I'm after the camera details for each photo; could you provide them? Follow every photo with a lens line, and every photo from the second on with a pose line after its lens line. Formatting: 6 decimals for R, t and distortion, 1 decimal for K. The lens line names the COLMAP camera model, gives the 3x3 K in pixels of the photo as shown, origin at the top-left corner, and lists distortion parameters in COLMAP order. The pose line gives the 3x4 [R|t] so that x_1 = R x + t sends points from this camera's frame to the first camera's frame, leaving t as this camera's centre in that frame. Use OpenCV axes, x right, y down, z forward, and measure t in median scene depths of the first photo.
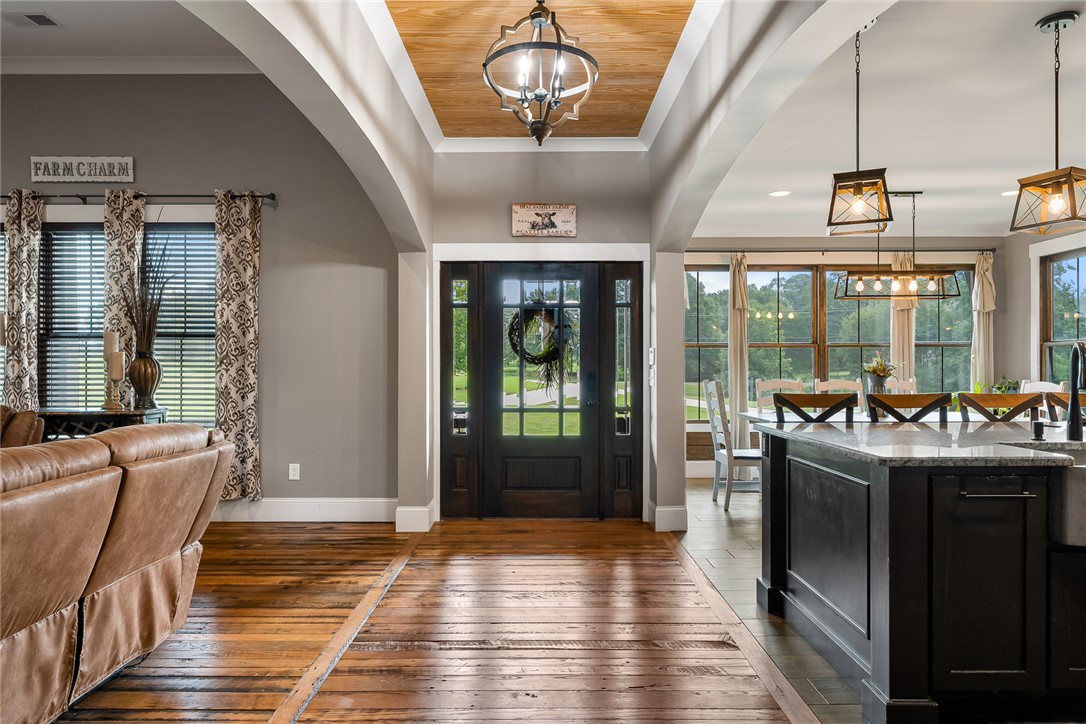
lens RADIAL K [[653.3, 0, 540.8], [0, 653.3, 369.4], [0, 0, 1]] dist [-0.003968, 0.001242]
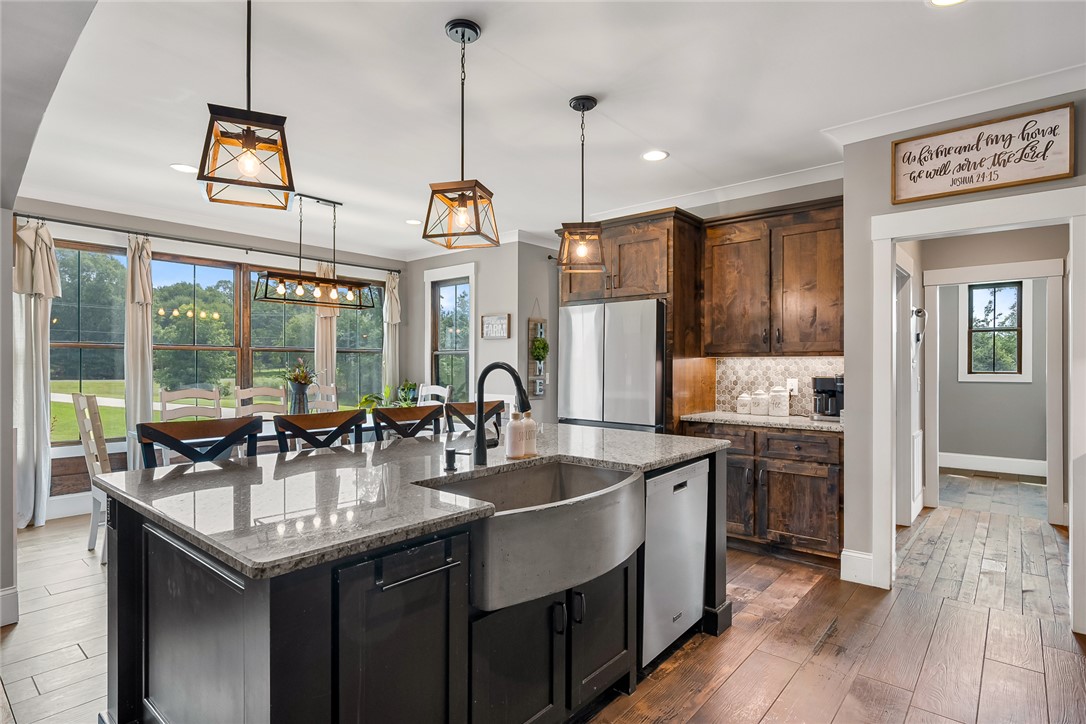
lens RADIAL K [[562.2, 0, 542.2], [0, 562.2, 365.2], [0, 0, 1]] dist [-0.003772, 0.001088]
pose [[0.650097, 0.002448, 0.759847, 0.127332], [-0.001450, 0.999997, -0.001981, -0.017770], [-0.759850, 0.000186, 0.650099, 0.200061]]
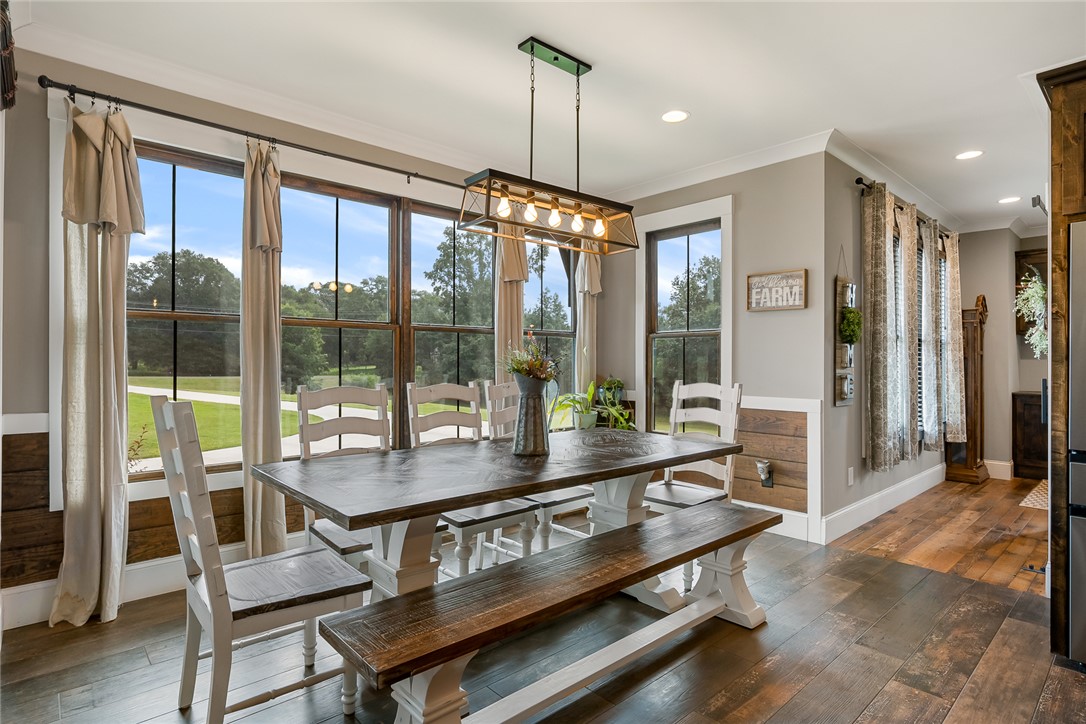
lens RADIAL K [[562.2, 0, 543.5], [0, 562.2, 361.0], [0, 0, 1]] dist [-0.003772, 0.001088]
pose [[0.741609, 0.005367, 0.670811, 0.231102], [-0.002278, 0.999982, -0.005482, -0.002048], [-0.670829, 0.002538, 0.741608, 0.709297]]
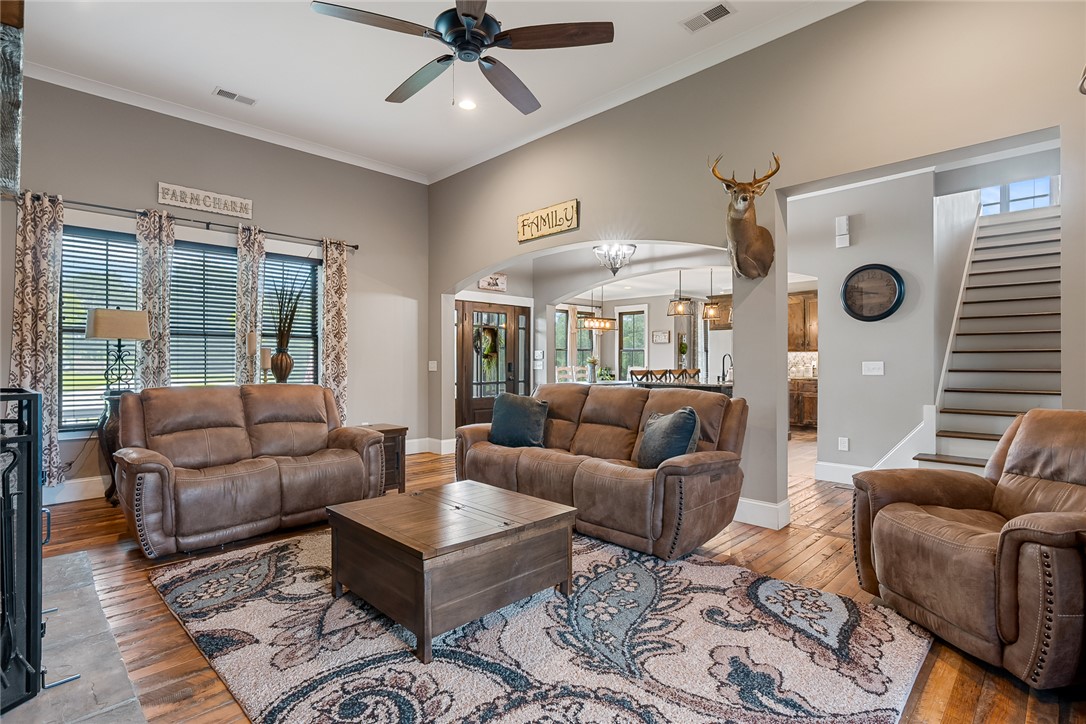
lens RADIAL K [[522.4, 0, 545.9], [0, 522.4, 358.2], [0, 0, 1]] dist [-0.001298, 0.001281]
pose [[0.709071, 0.004105, 0.705125, -0.933567], [0.000881, 0.999977, -0.006707, 0.001938], [-0.705137, 0.005377, 0.709051, -0.167340]]
